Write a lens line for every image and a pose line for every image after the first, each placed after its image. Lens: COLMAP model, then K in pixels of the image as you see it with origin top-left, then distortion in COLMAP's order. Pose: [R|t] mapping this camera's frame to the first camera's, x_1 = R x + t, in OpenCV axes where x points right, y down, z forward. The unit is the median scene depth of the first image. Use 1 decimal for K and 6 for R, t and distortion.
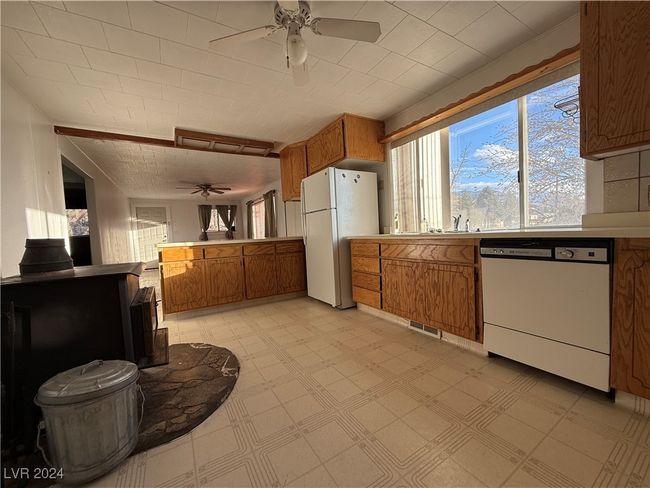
lens RADIAL K [[259.6, 0, 325.0], [0, 259.6, 244.0], [0, 0, 1]] dist [0.000751, -0.000027]
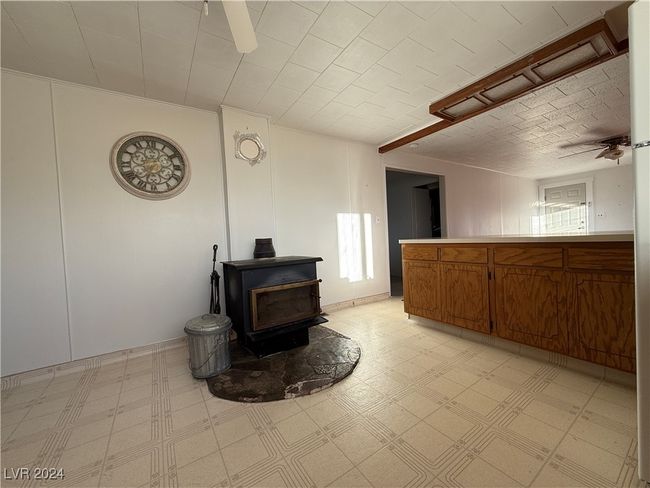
lens RADIAL K [[259.6, 0, 325.0], [0, 259.6, 244.0], [0, 0, 1]] dist [0.000751, -0.000027]
pose [[0.031460, 0.067936, -0.997194, 0.294130], [0.000337, 0.997687, 0.067980, -0.045524], [0.999505, -0.002475, 0.031365, 0.611704]]
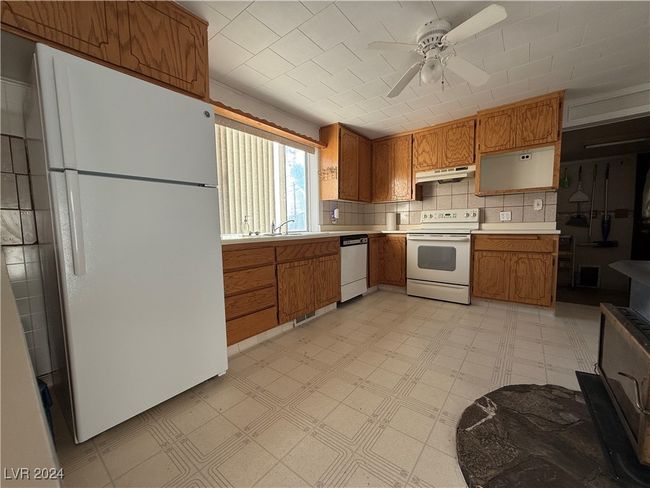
lens RADIAL K [[255.6, 0, 325.0], [0, 255.6, 244.0], [0, 0, 1]] dist [-0.002719, -0.000386]
pose [[-0.349254, -0.010422, 0.936970, -0.507950], [0.080114, 0.995945, 0.040941, -0.025464], [-0.933597, 0.089363, -0.347002, 0.938478]]
